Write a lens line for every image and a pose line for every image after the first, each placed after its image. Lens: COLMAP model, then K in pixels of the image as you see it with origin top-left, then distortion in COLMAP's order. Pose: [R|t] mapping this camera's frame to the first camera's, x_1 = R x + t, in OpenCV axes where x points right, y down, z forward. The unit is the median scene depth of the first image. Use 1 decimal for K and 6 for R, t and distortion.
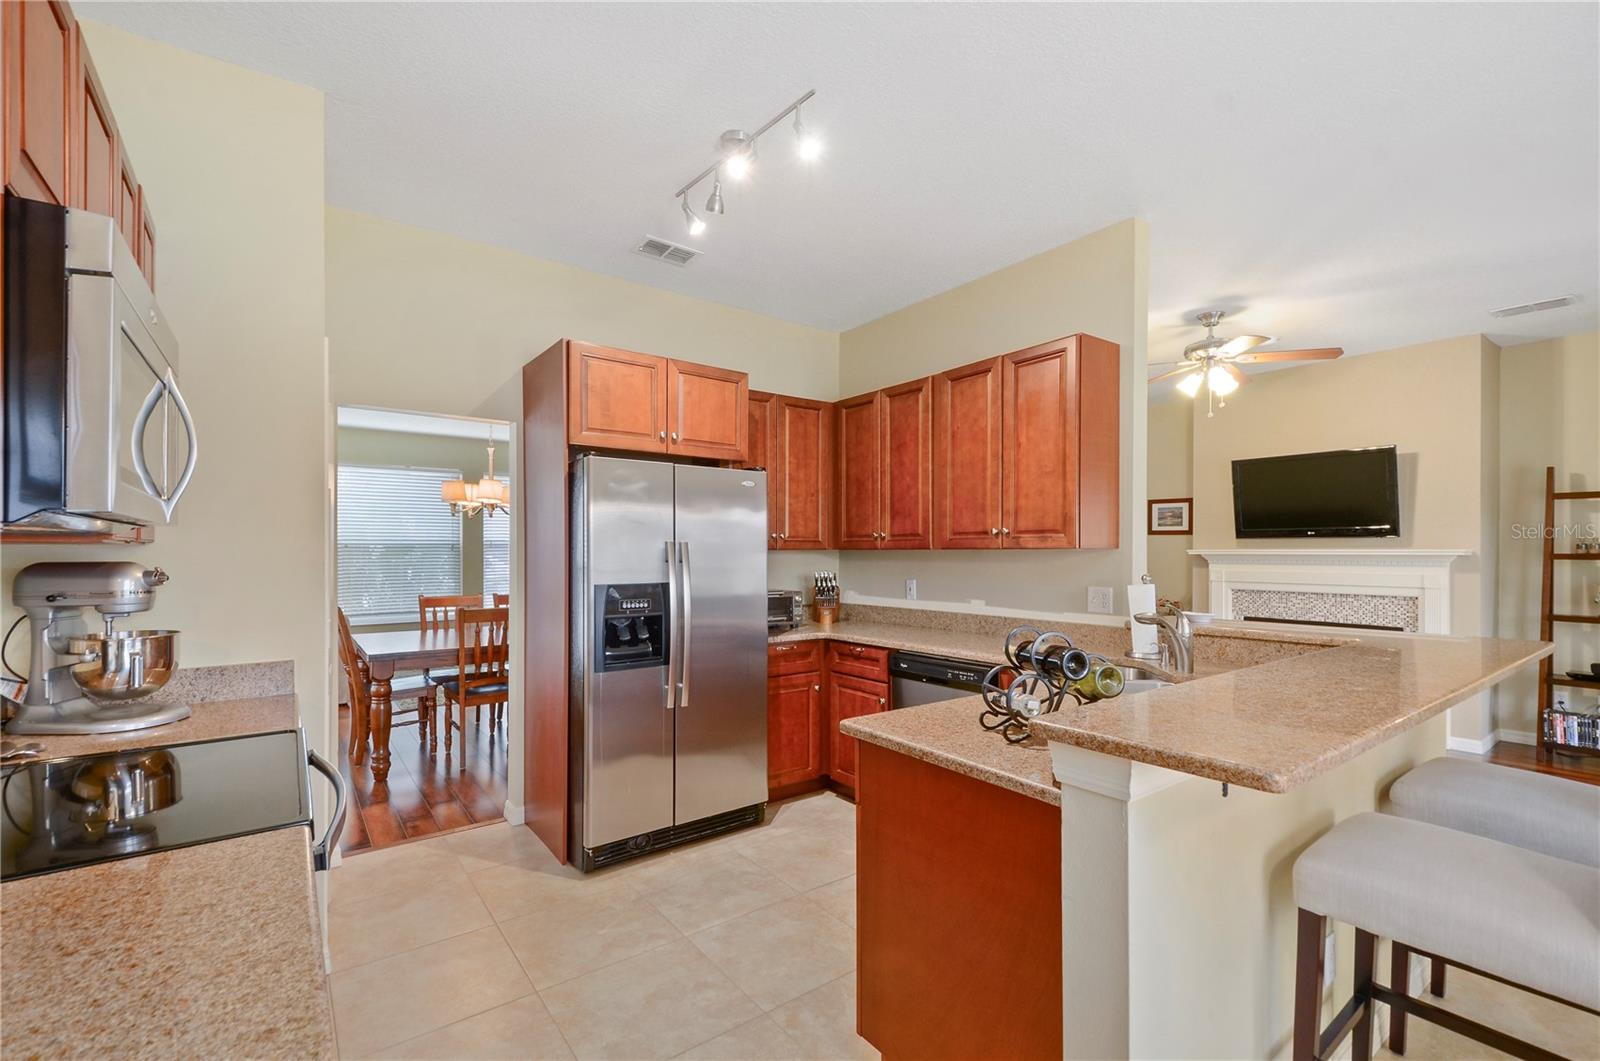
lens RADIAL K [[696.2, 0, 794.5], [0, 696.2, 547.5], [0, 0, 1]] dist [0.002864, -0.000670]
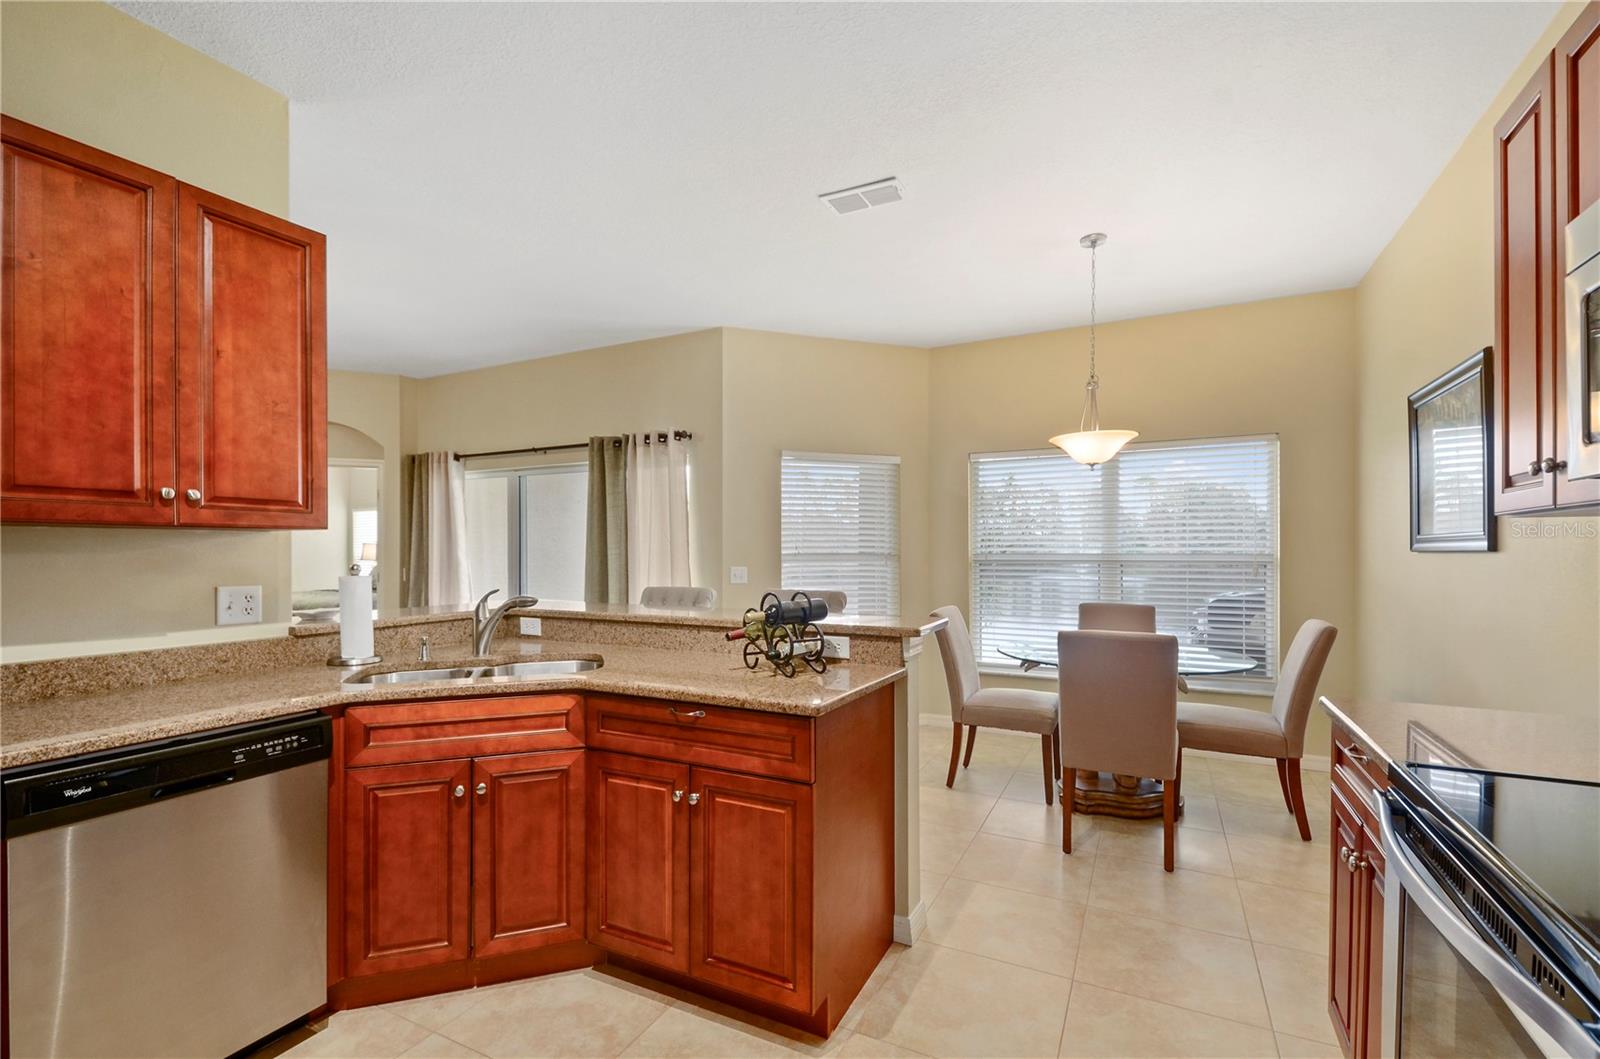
lens RADIAL K [[696.2, 0, 794.5], [0, 696.2, 546.5], [0, 0, 1]] dist [0.002864, -0.000670]
pose [[-0.438720, 0.007970, 0.898588, -0.432119], [-0.001442, 0.999953, -0.009573, 0.023697], [-0.898622, -0.005495, -0.438688, 0.820754]]
